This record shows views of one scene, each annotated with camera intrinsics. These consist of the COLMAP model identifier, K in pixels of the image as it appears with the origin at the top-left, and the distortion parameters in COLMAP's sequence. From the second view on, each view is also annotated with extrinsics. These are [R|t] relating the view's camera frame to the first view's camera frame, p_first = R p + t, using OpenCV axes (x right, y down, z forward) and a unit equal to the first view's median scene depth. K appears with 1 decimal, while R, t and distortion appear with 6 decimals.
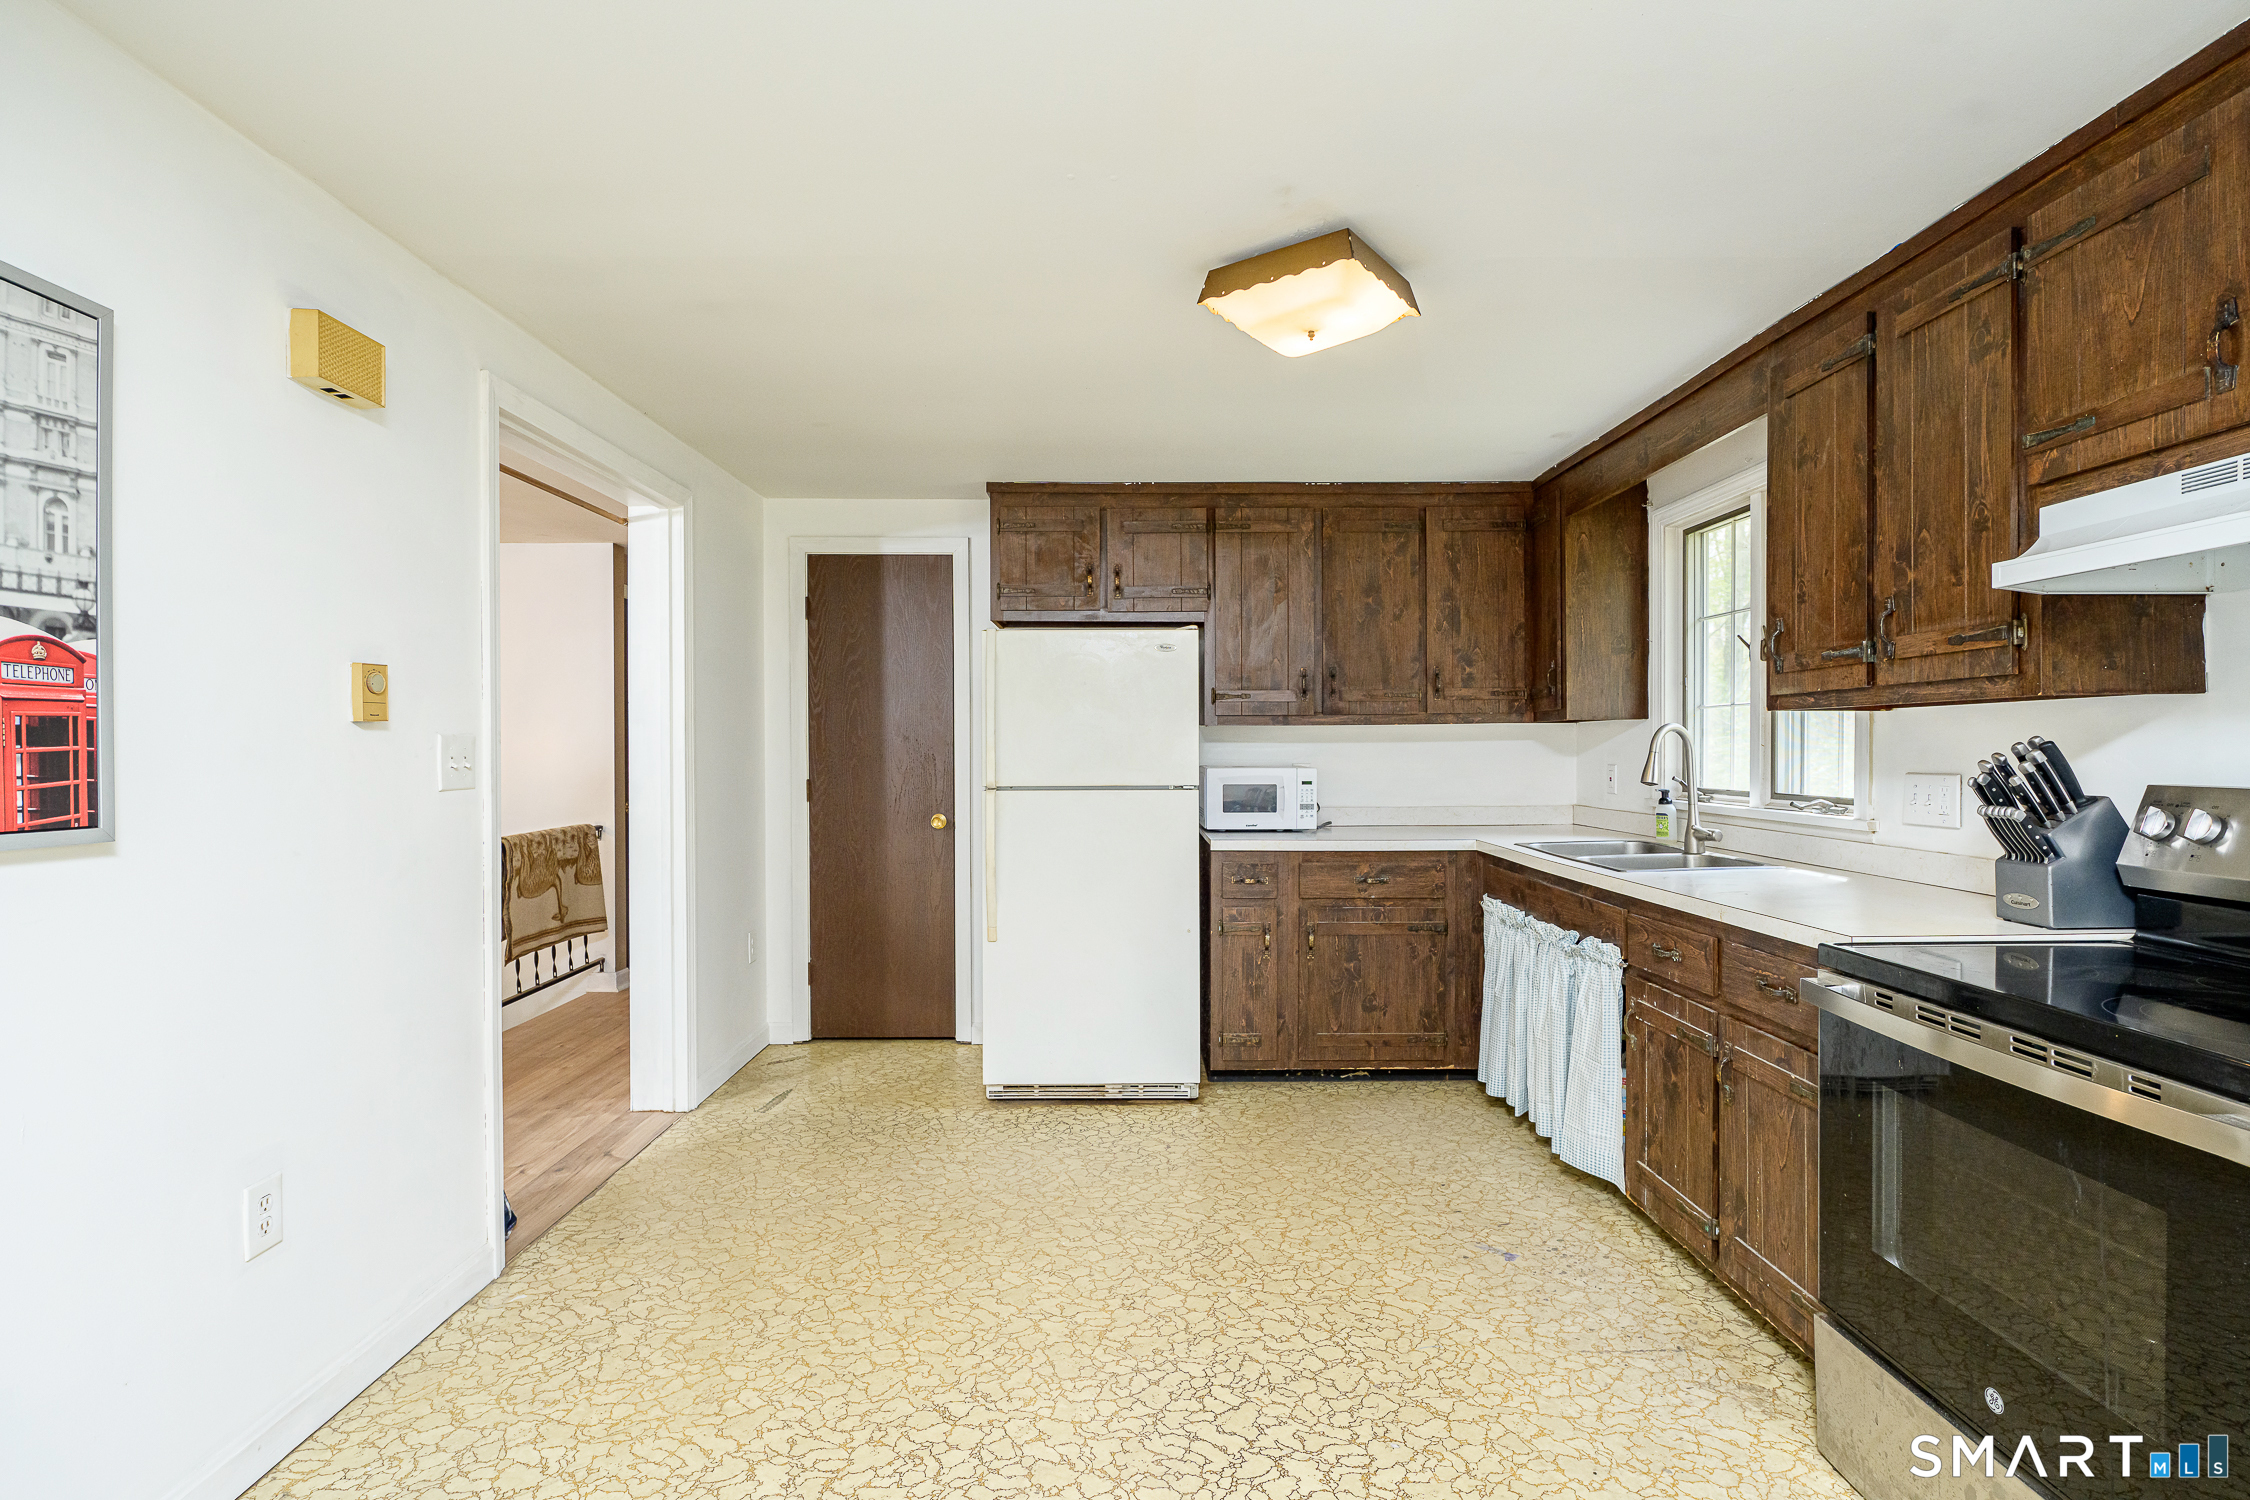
lens RADIAL K [[1053.5, 0, 1127.6], [0, 1053.5, 754.7], [0, 0, 1]] dist [-0.005740, -0.001441]
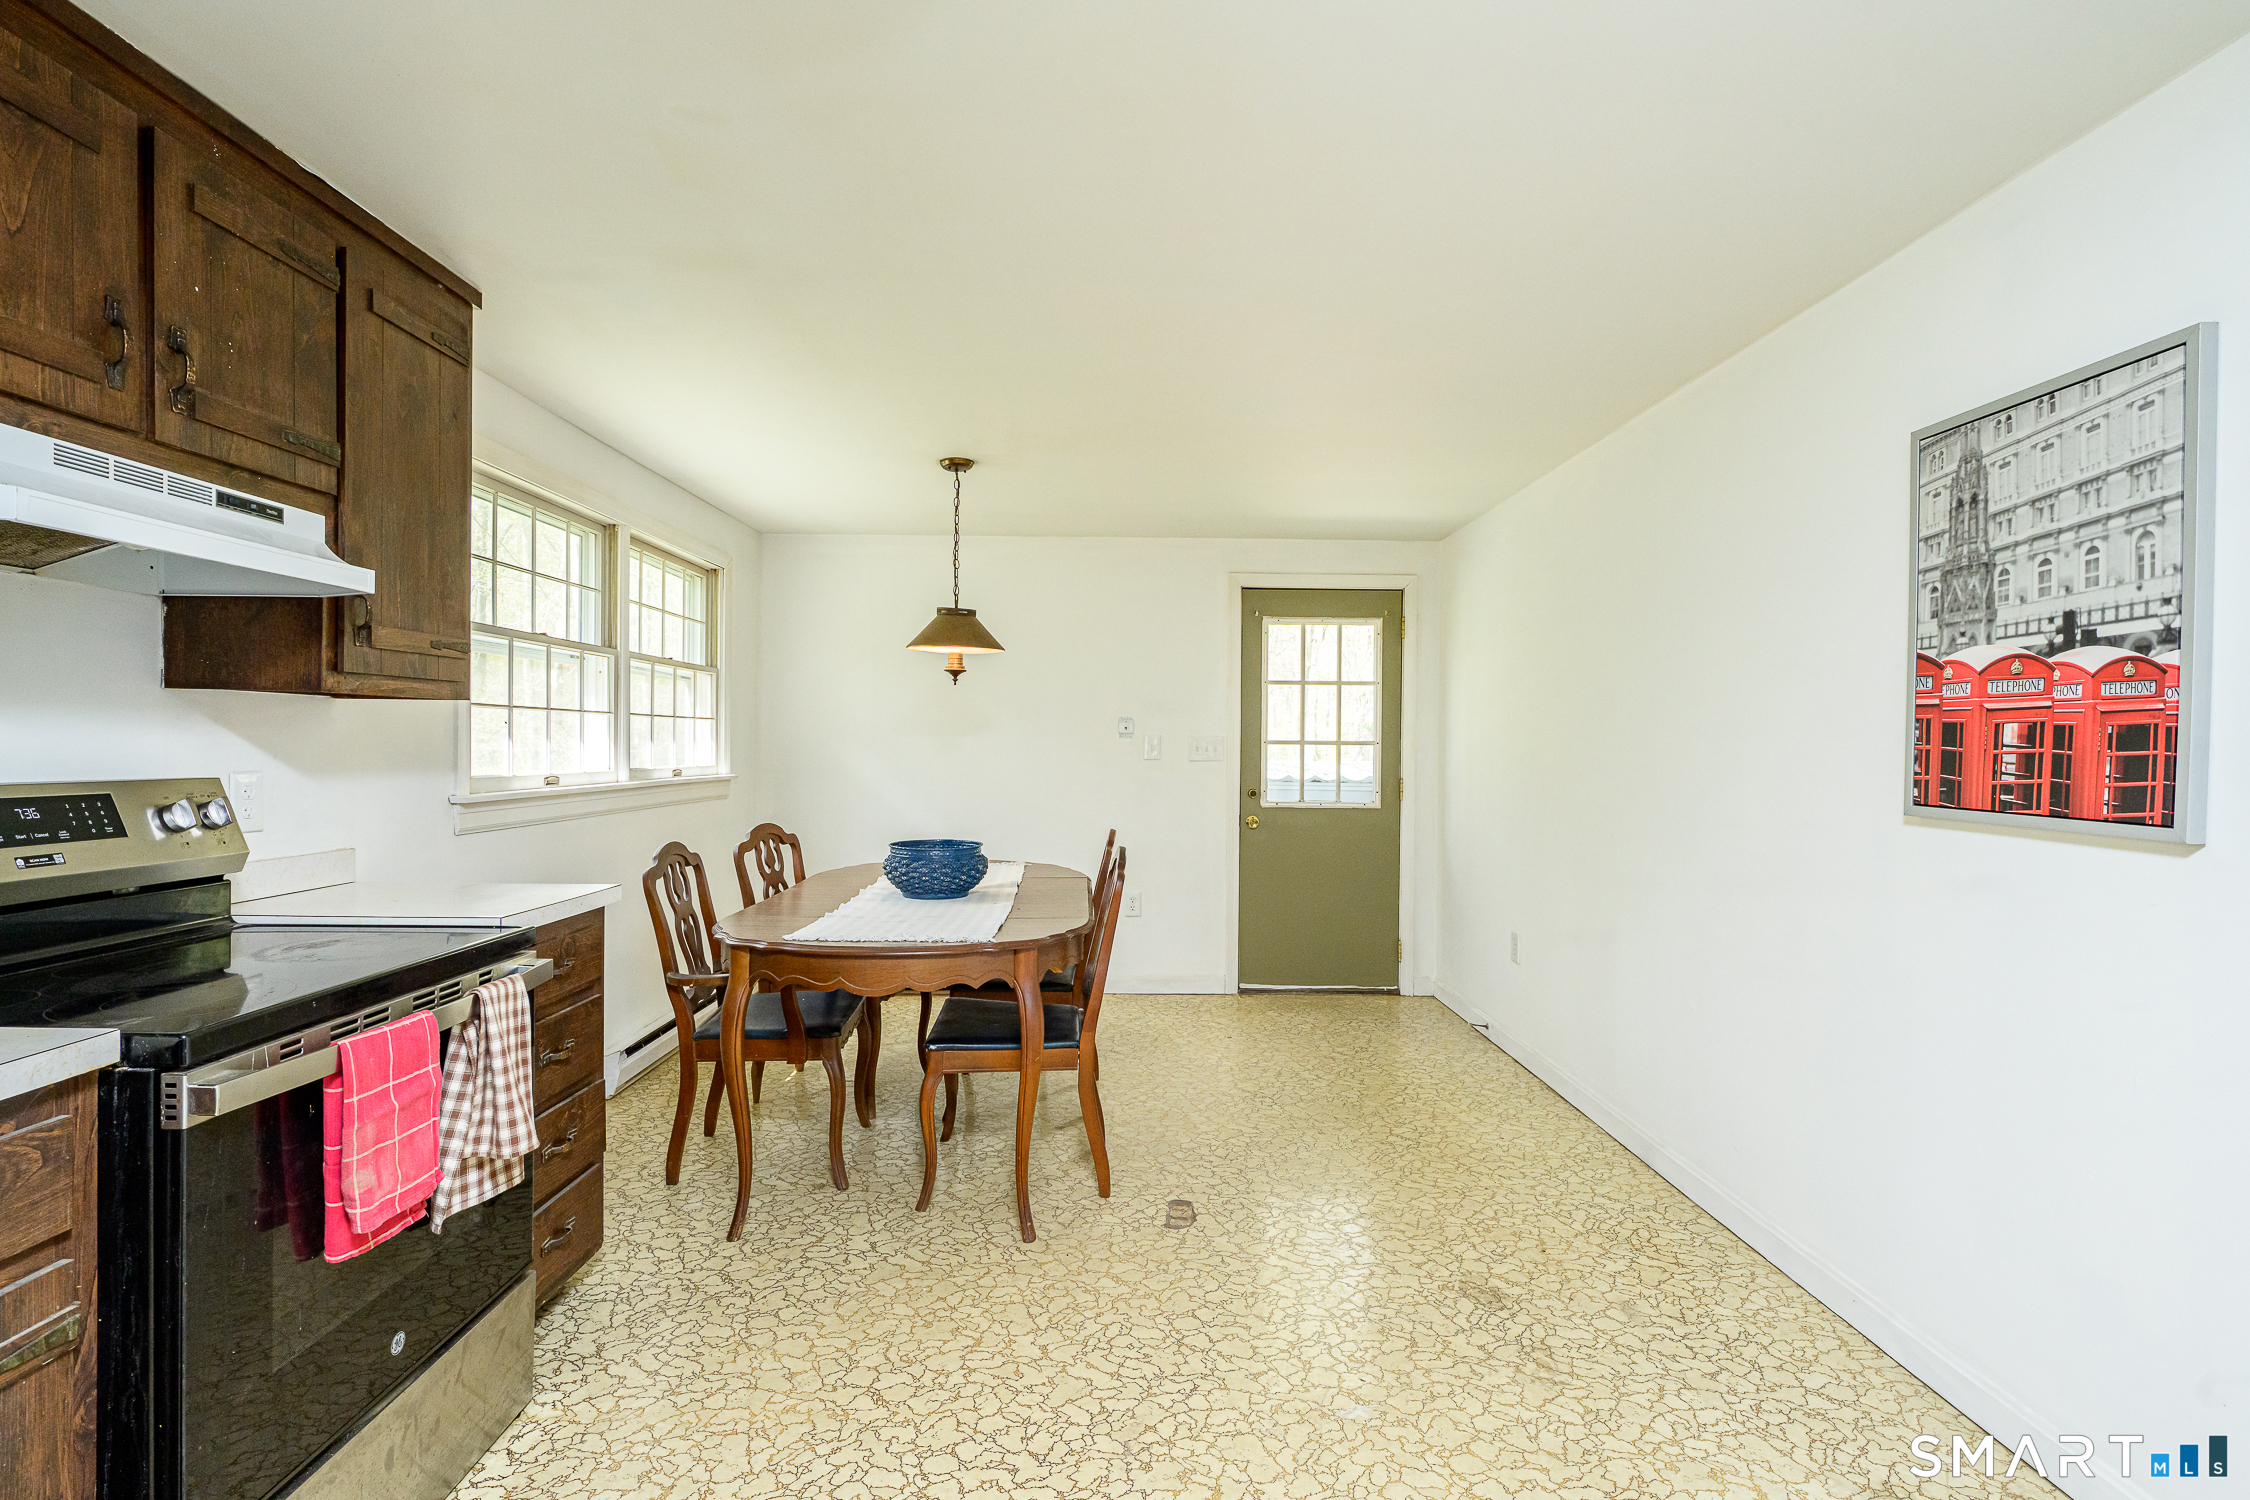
lens RADIAL K [[1053.5, 0, 1127.6], [0, 1053.5, 754.7], [0, 0, 1]] dist [-0.005740, -0.001441]
pose [[-0.999980, -0.005199, -0.003622, 0.049497], [-0.005253, 0.999871, 0.015206, -0.009735], [0.003543, 0.015225, -0.999878, 1.341158]]
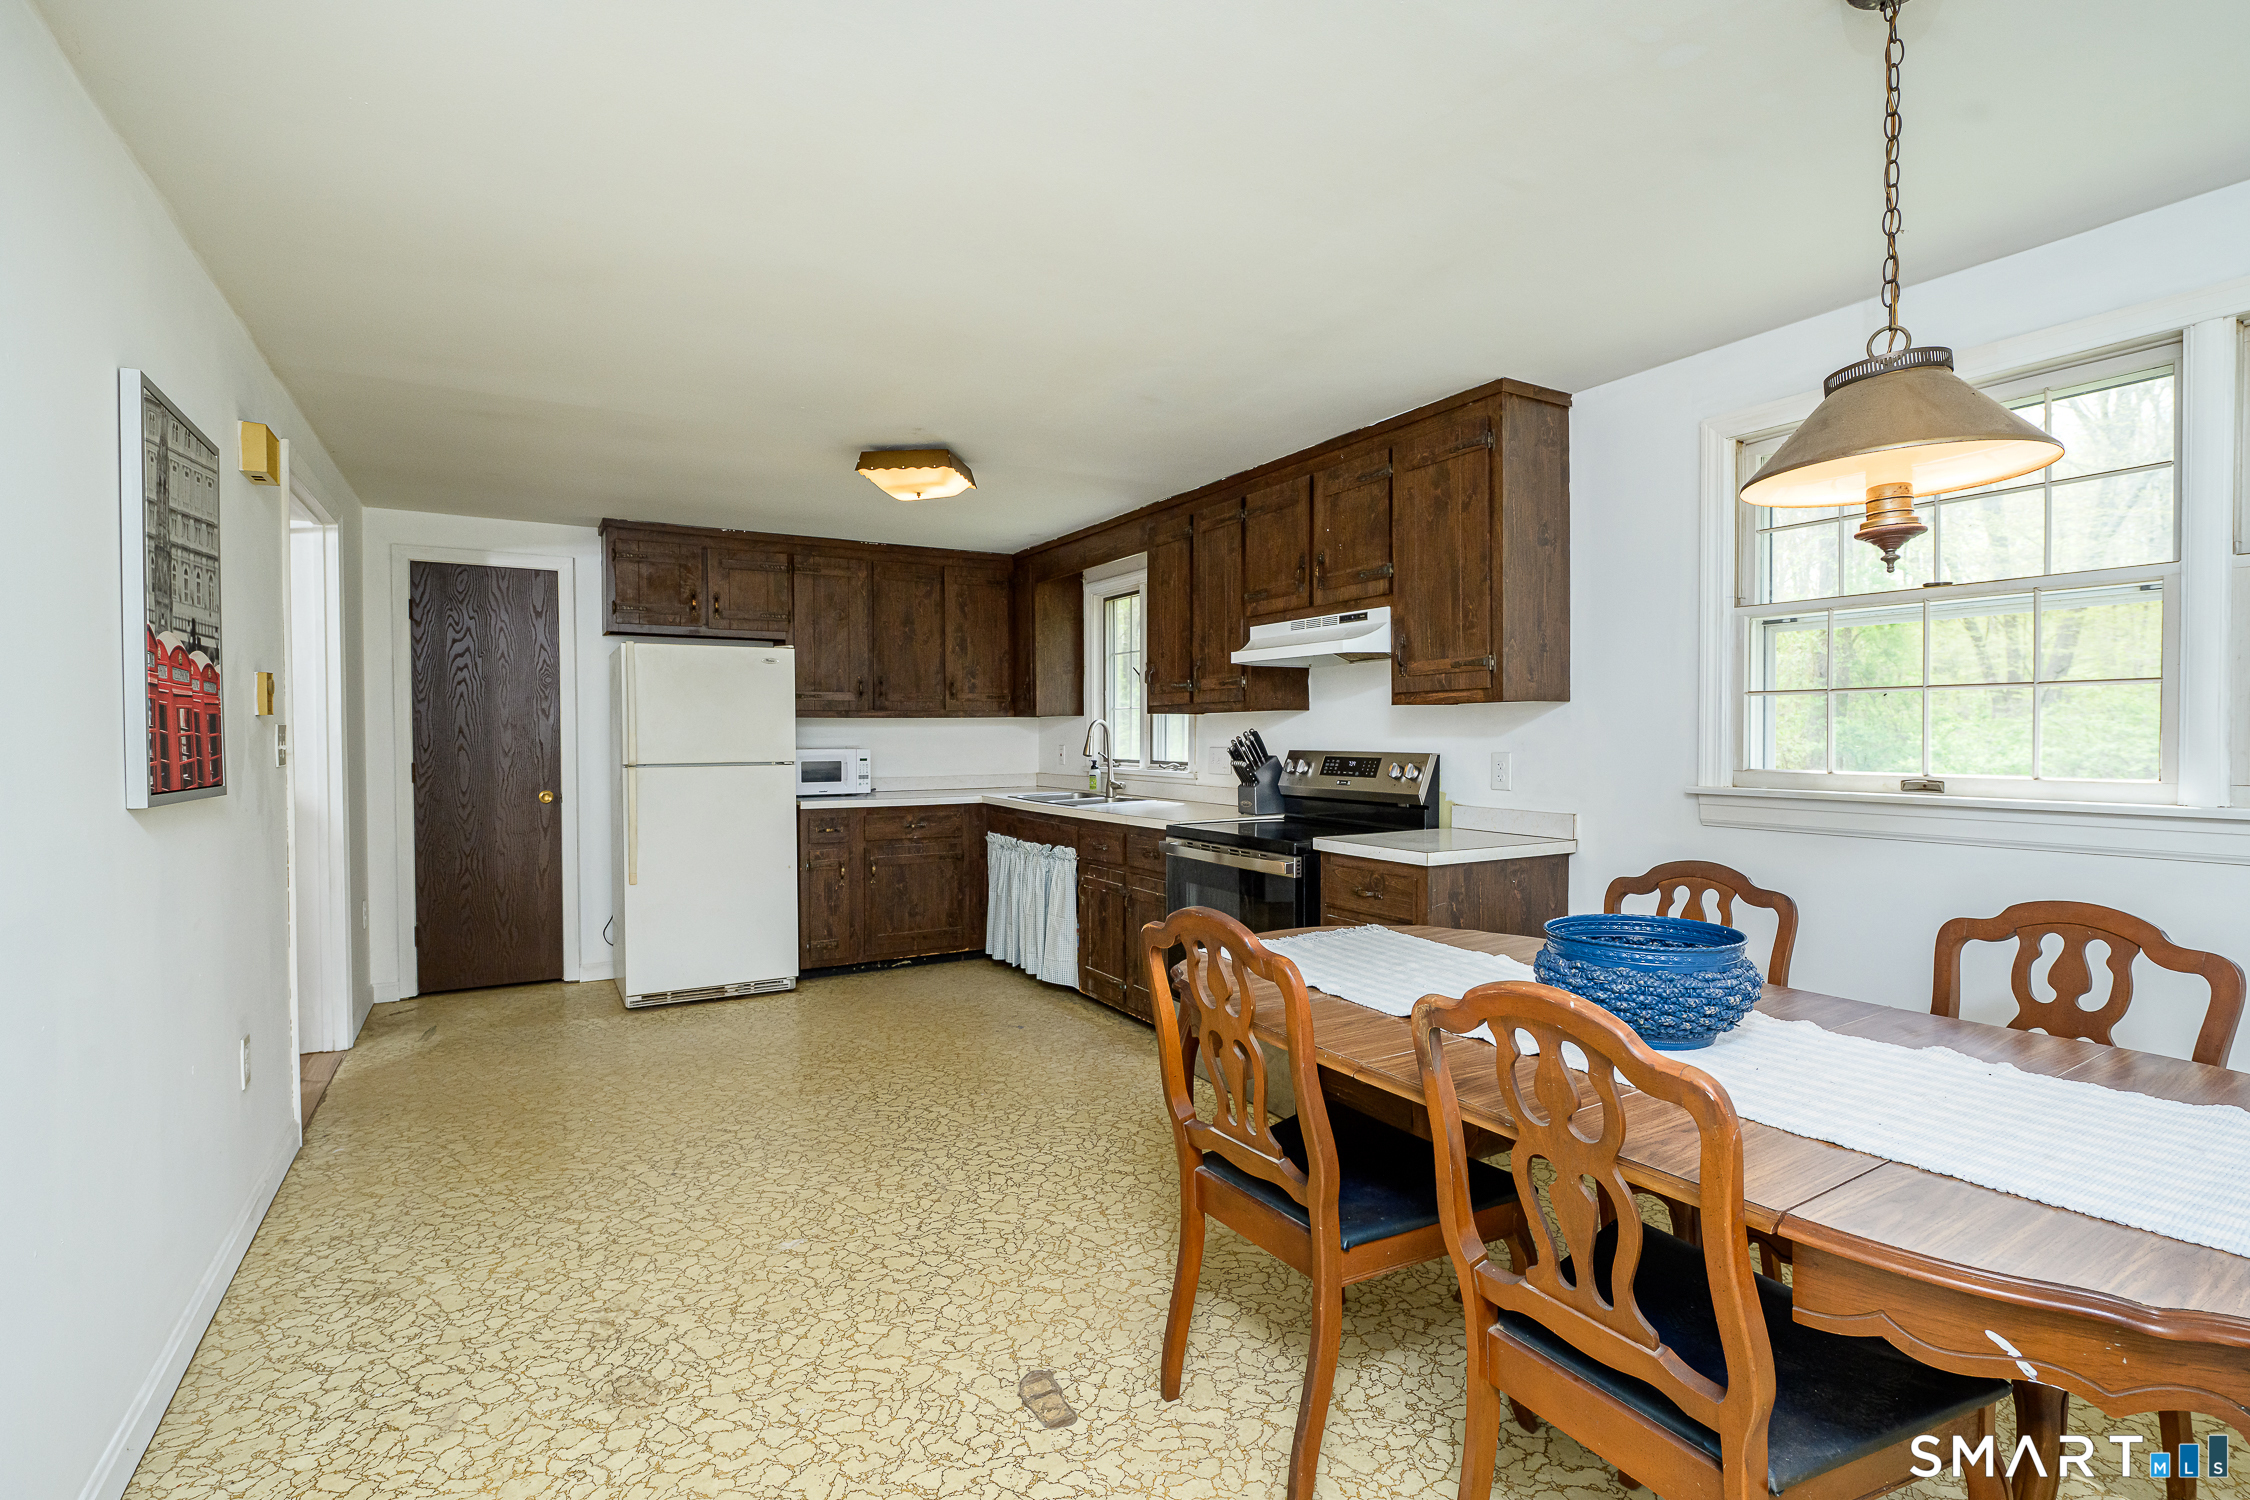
lens RADIAL K [[1053.5, 0, 1127.6], [0, 1053.5, 754.7], [0, 0, 1]] dist [-0.005740, -0.001441]
pose [[0.867743, -0.009929, 0.496914, -0.387179], [0.003702, 0.999902, 0.013515, 0.005104], [-0.496999, -0.009888, 0.867695, -0.668120]]
